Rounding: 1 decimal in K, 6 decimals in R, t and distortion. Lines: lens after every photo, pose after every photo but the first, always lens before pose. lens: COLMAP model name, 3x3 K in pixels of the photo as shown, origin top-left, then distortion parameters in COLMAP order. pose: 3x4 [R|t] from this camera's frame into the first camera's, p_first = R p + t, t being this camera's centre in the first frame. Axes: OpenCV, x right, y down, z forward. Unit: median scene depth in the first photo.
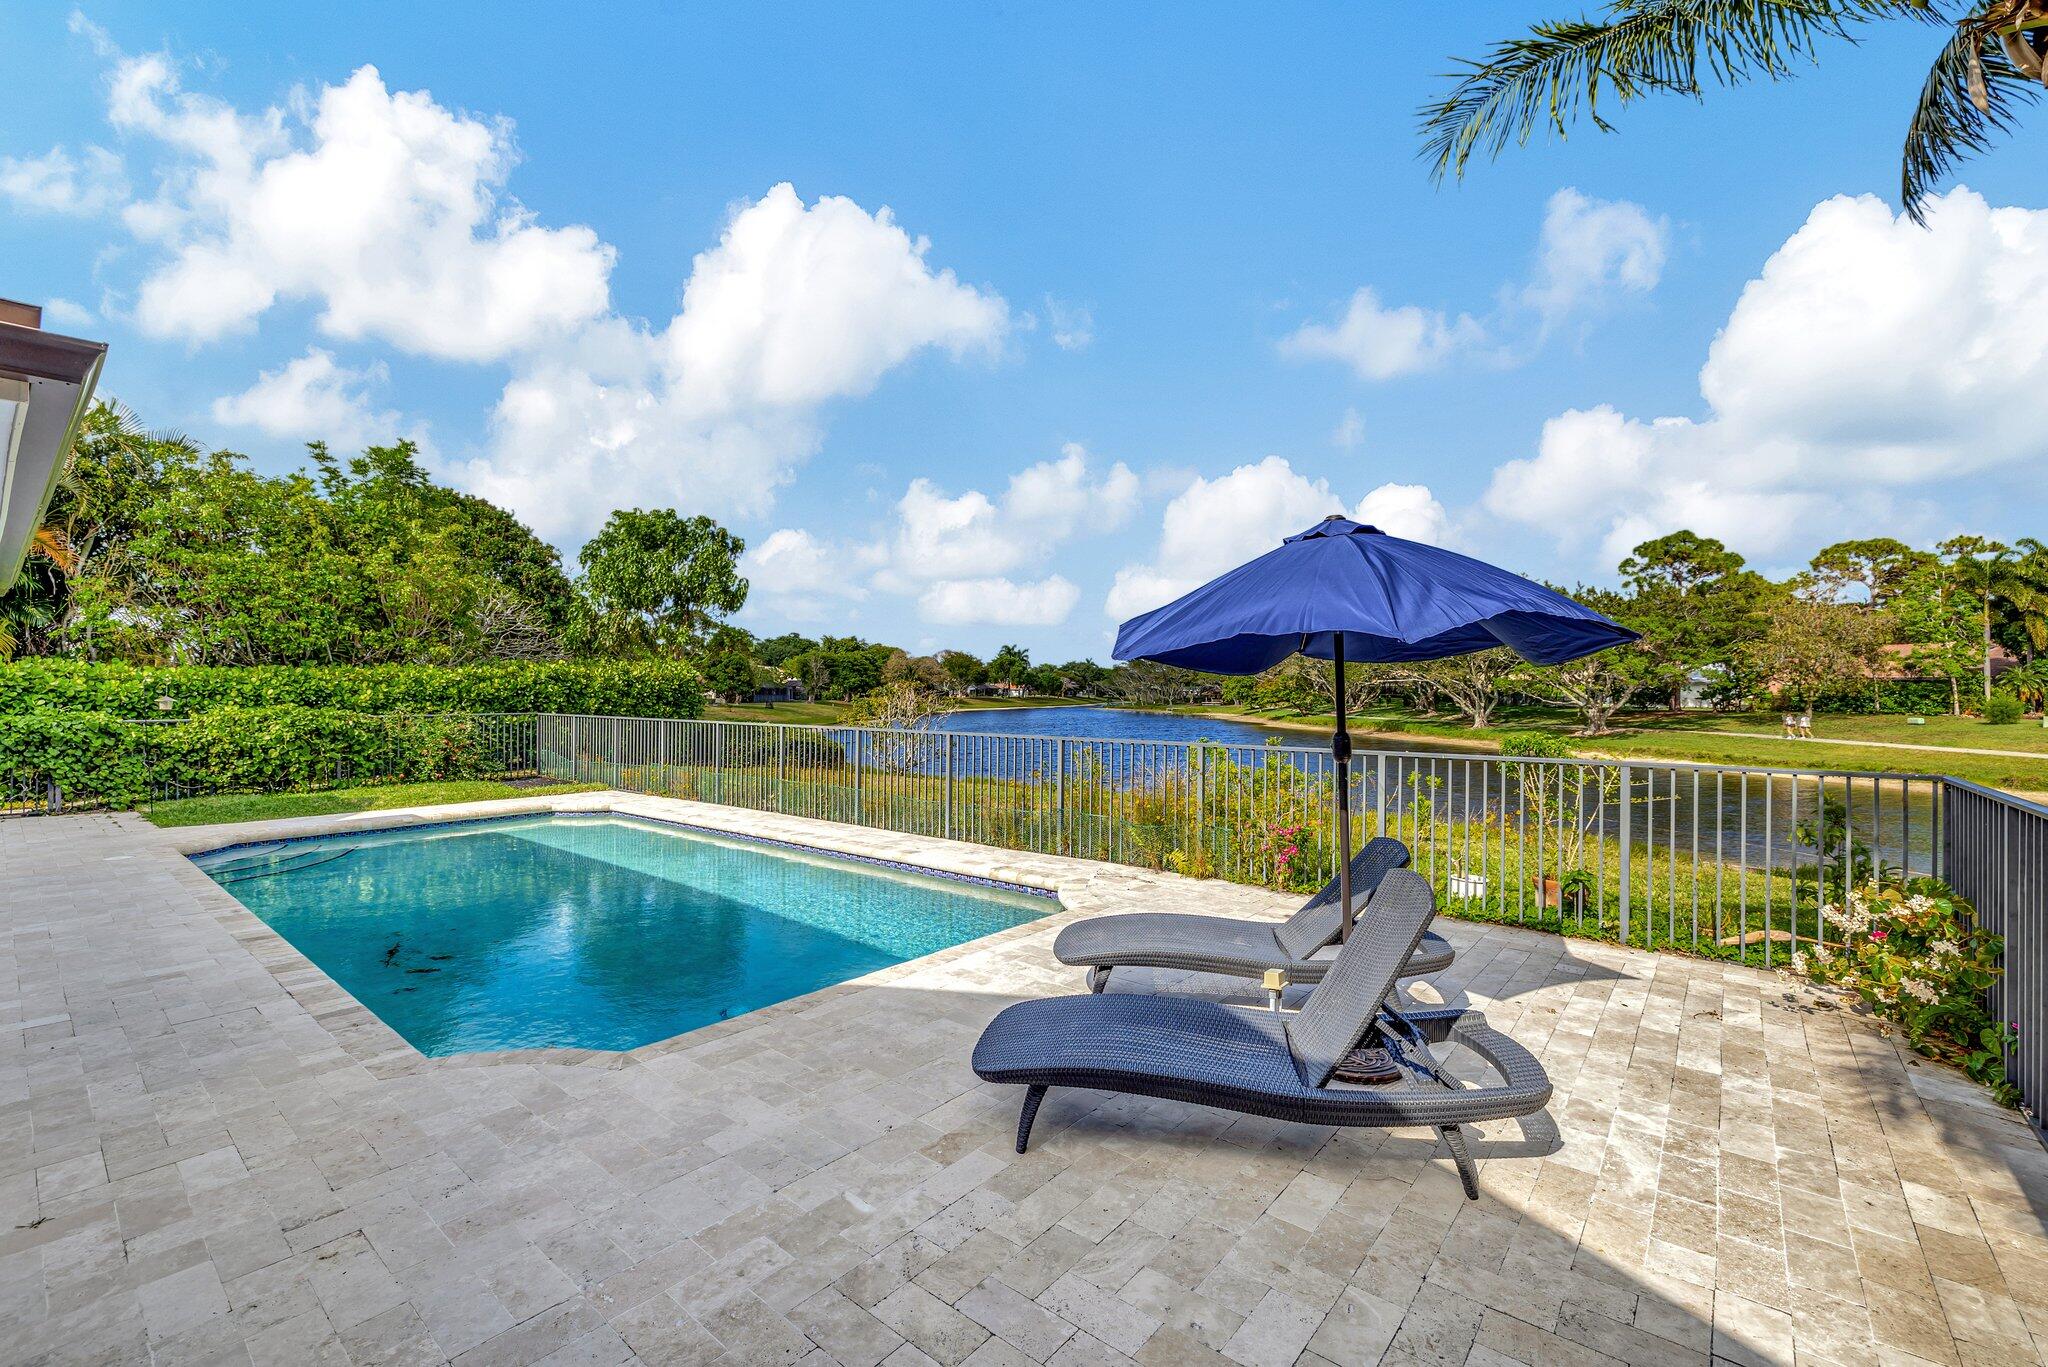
lens RADIAL K [[859.1, 0, 1008.0], [0, 859.1, 680.2], [0, 0, 1]] dist [-0.002339, -0.000106]
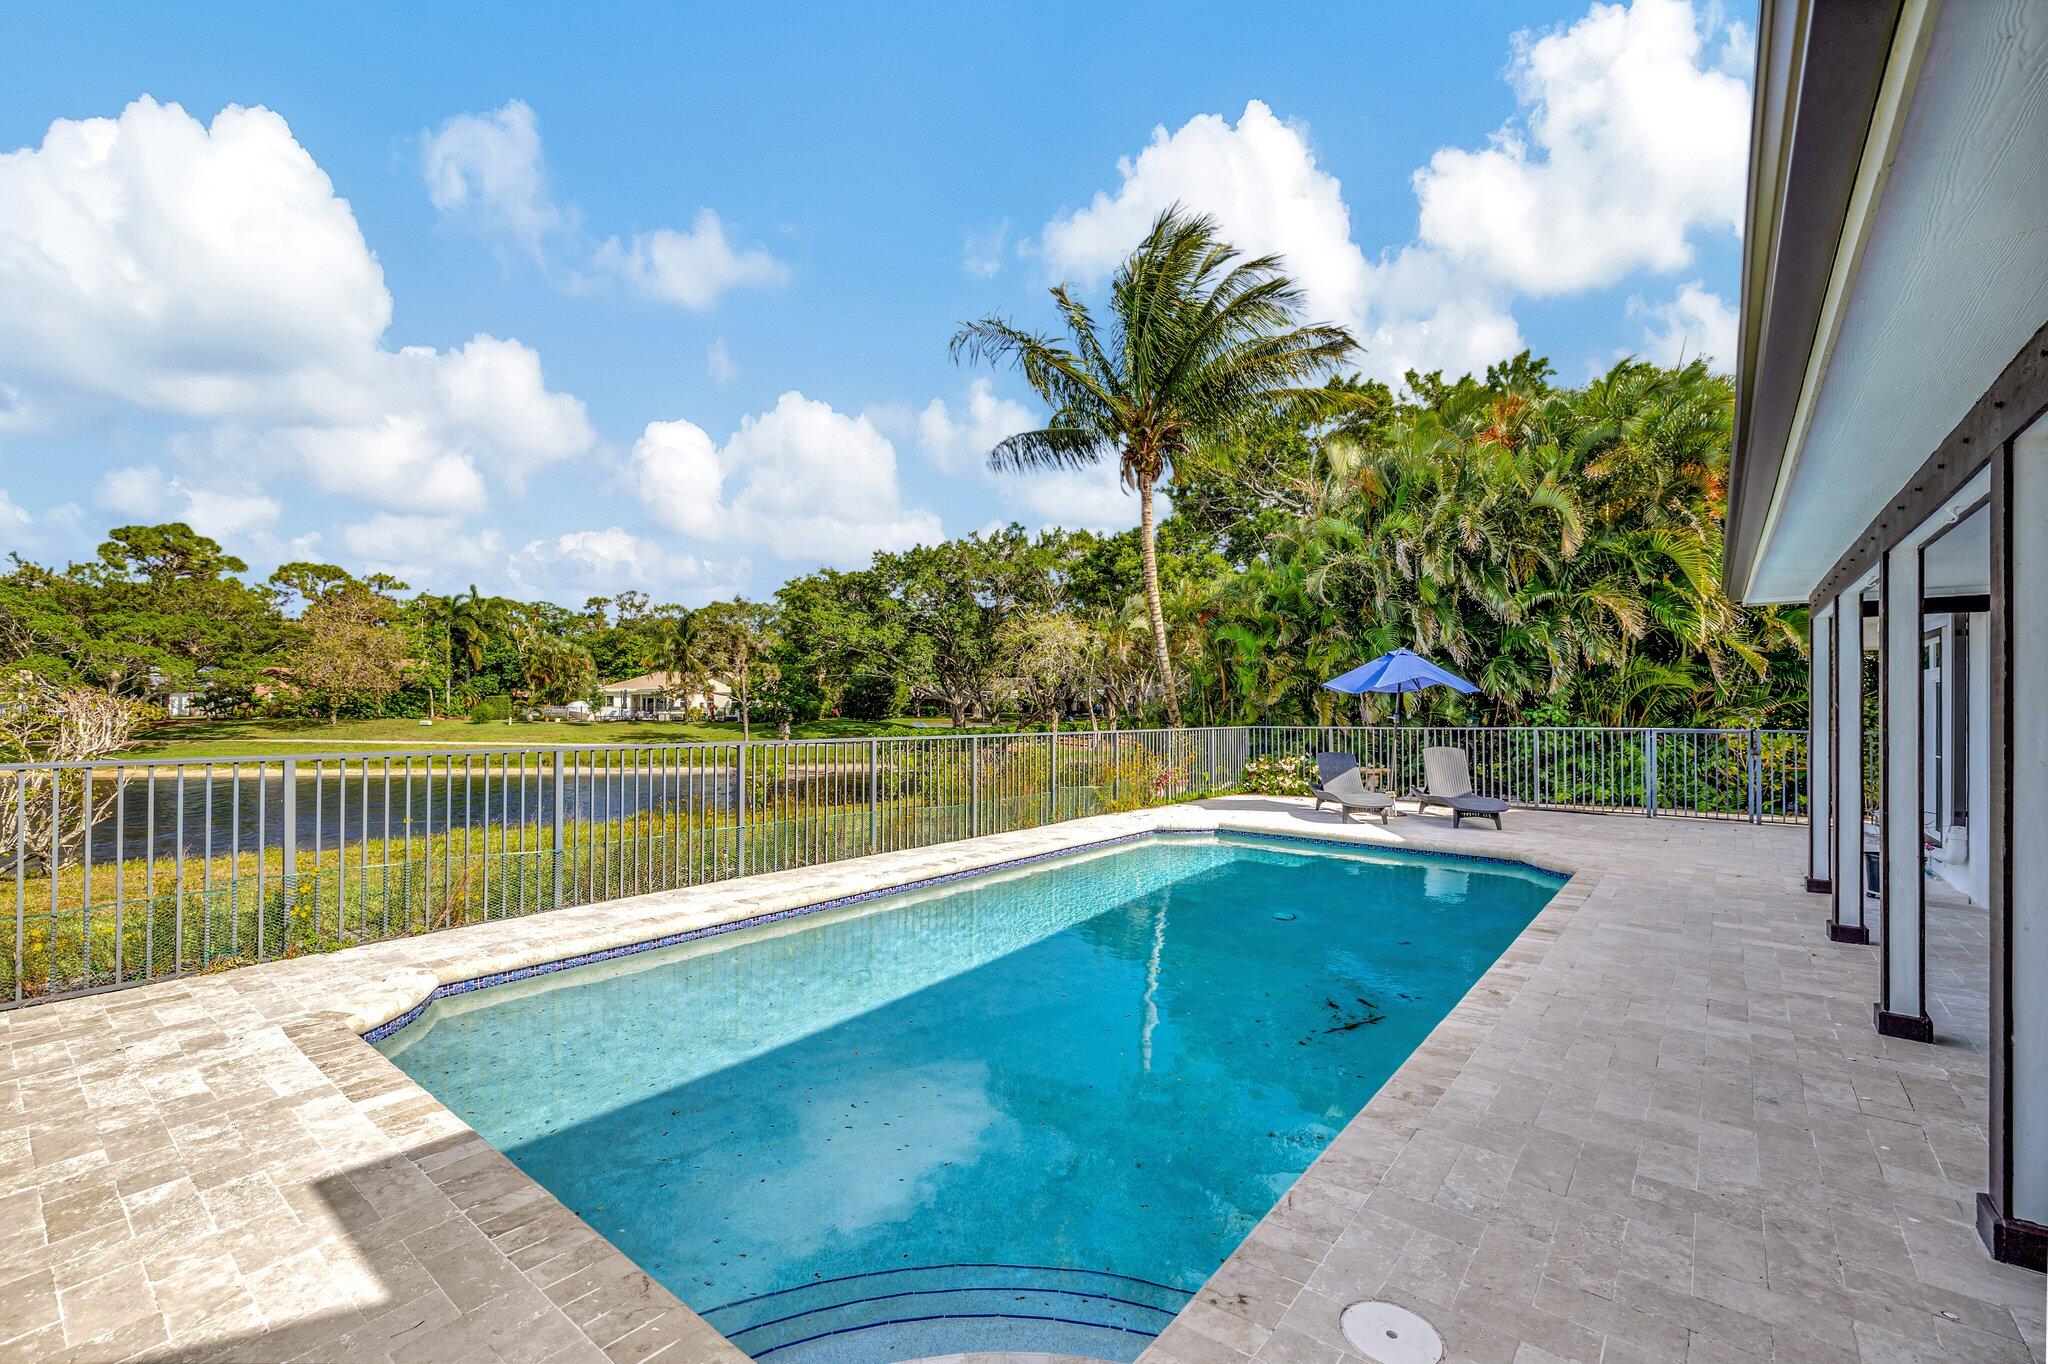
lens RADIAL K [[859.1, 0, 1008.0], [0, 859.1, 678.7], [0, 0, 1]] dist [-0.002339, -0.000106]
pose [[-0.006983, 0.027767, 0.999590, -0.136610], [-0.017625, 0.999456, -0.027887, 0.002171], [-0.999820, -0.017813, -0.006489, 0.115391]]
